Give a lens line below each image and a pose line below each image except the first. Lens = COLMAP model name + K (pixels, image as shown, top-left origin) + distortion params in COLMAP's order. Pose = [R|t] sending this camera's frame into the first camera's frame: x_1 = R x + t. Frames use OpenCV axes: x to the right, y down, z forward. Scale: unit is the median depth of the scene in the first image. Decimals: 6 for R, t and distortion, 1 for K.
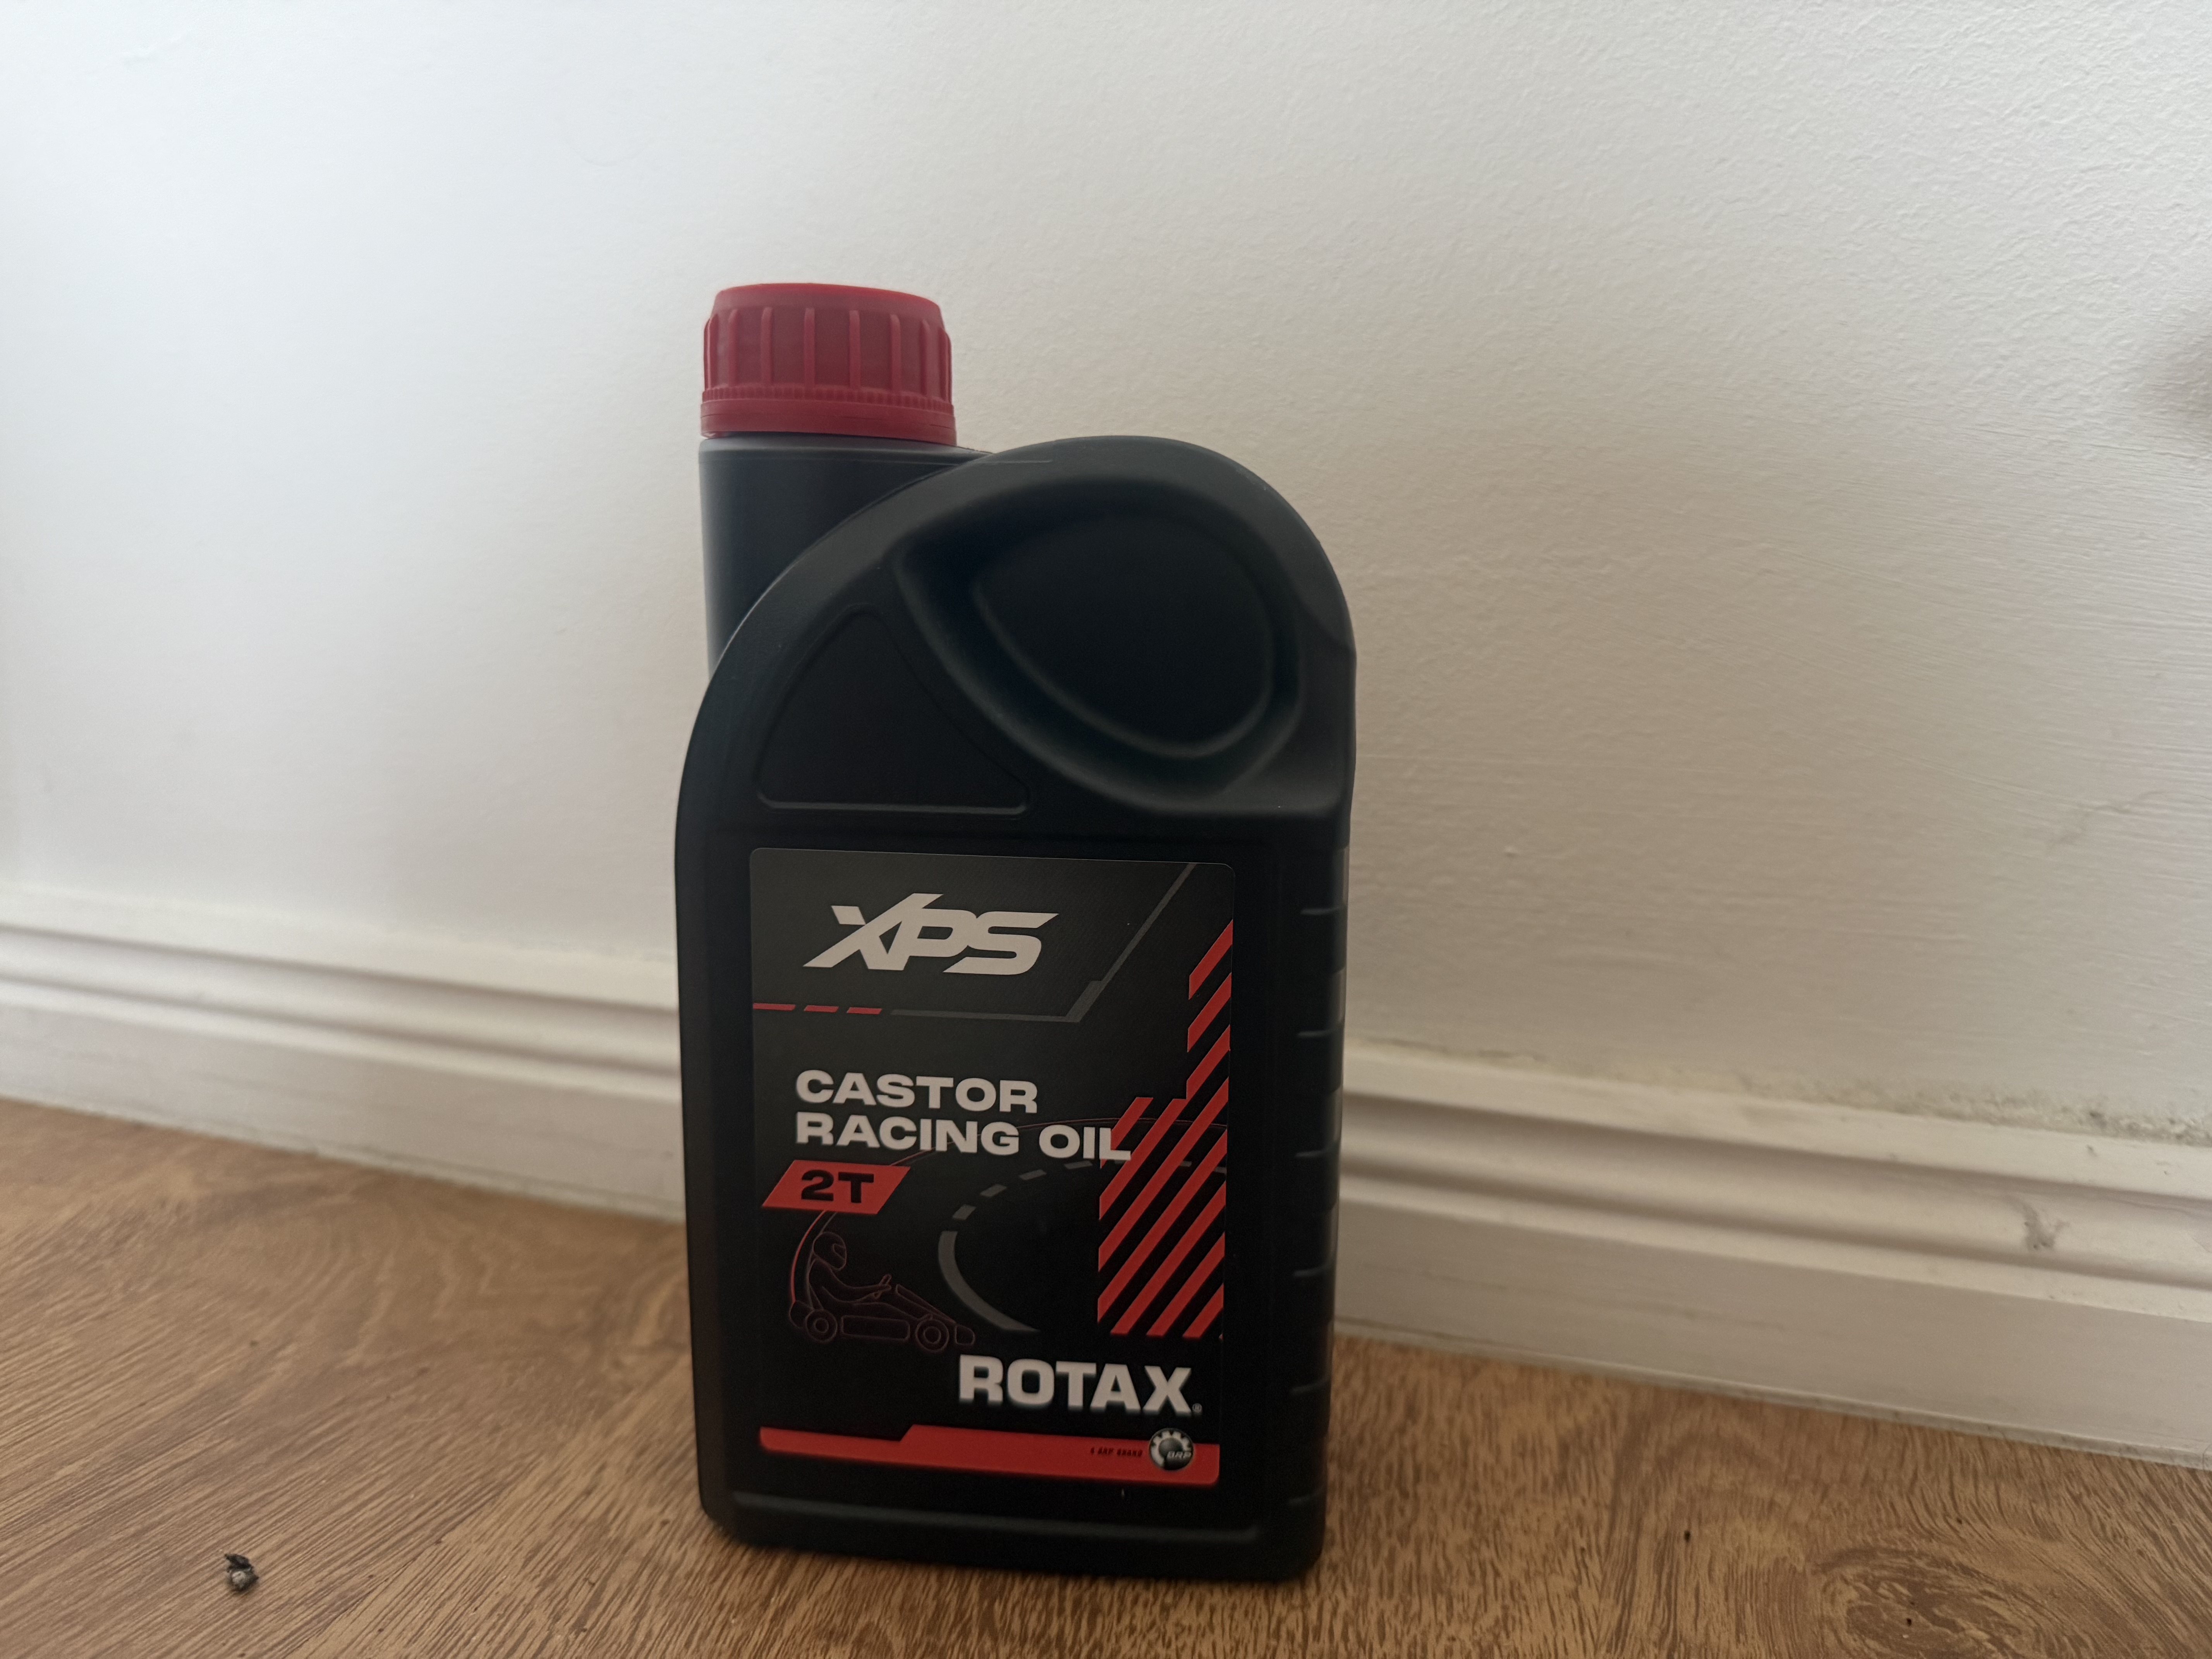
lens RADIAL K [[1645.8, 0, 1094.7], [0, 1645.8, 832.2], [0, 0, 1]] dist [-0.047754, 0.013574]
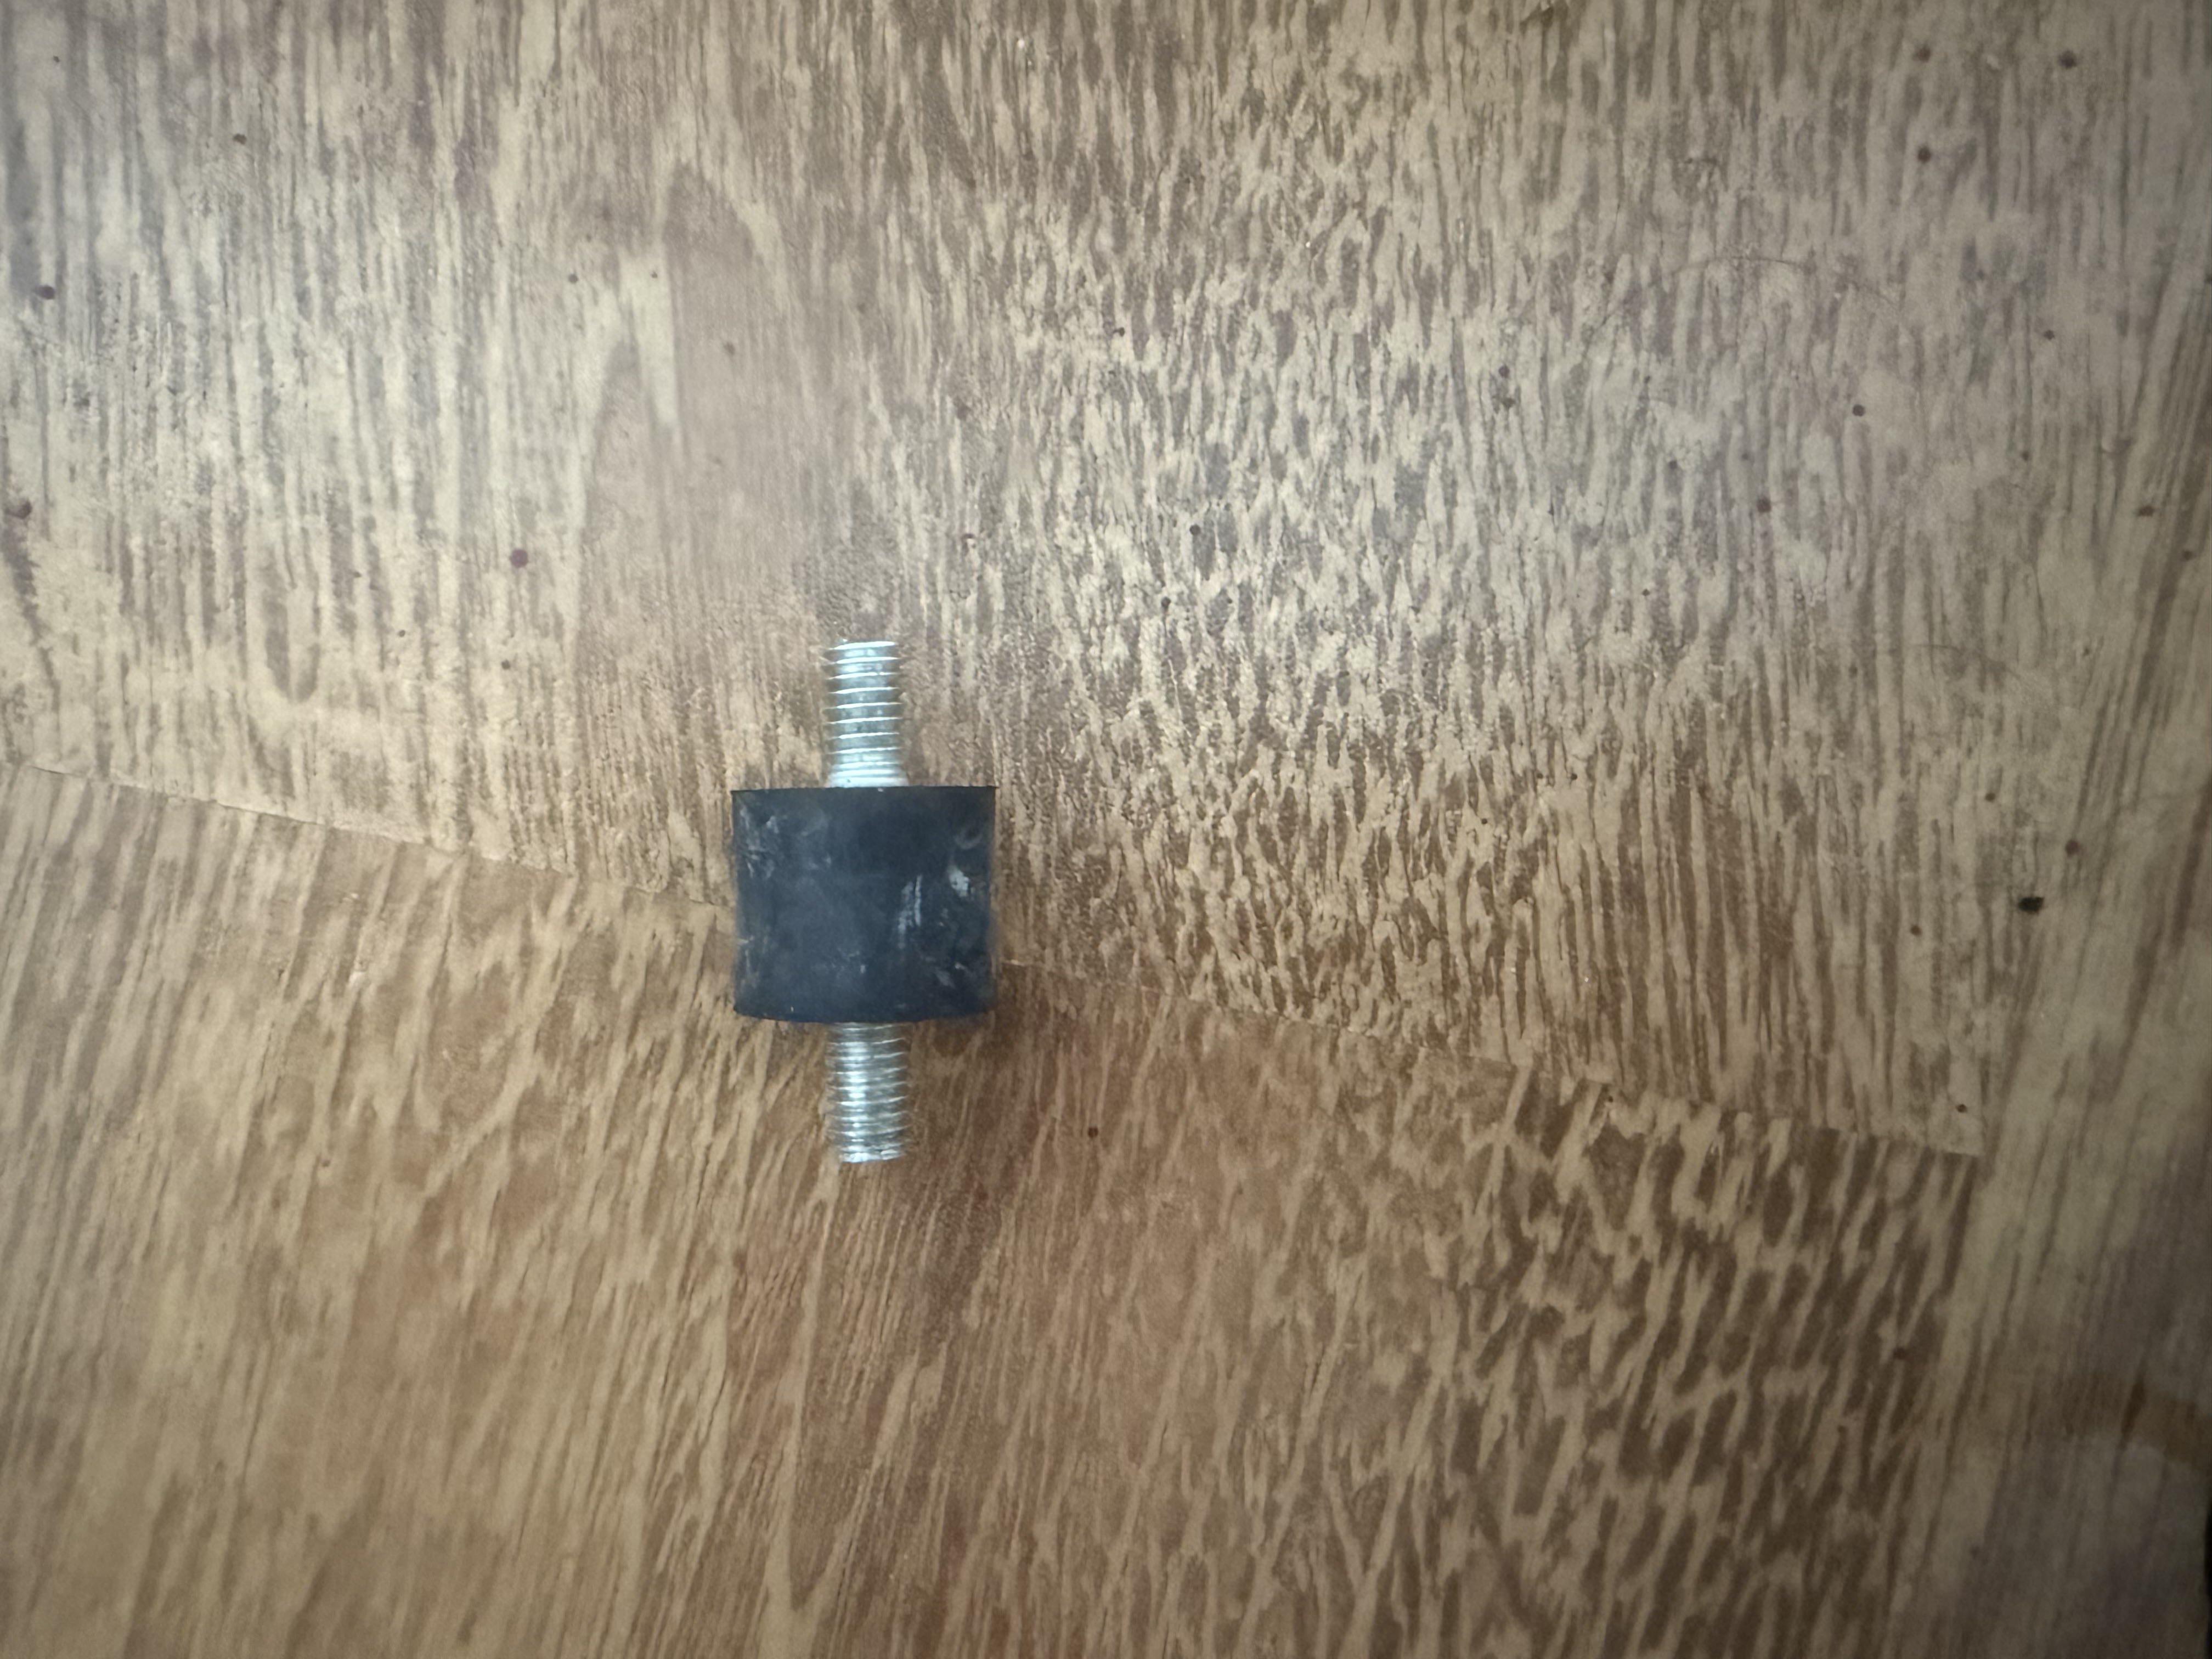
lens RADIAL K [[1587.0, 0, 957.2], [0, 1587.0, 820.3], [0, 0, 1]] dist [-0.000635, 0.002948]
pose [[0.987670, -0.149648, 0.045973, -0.096250], [-0.024054, 0.145113, 0.989123, 0.068361], [-0.154691, -0.978033, 0.139724, 0.655478]]
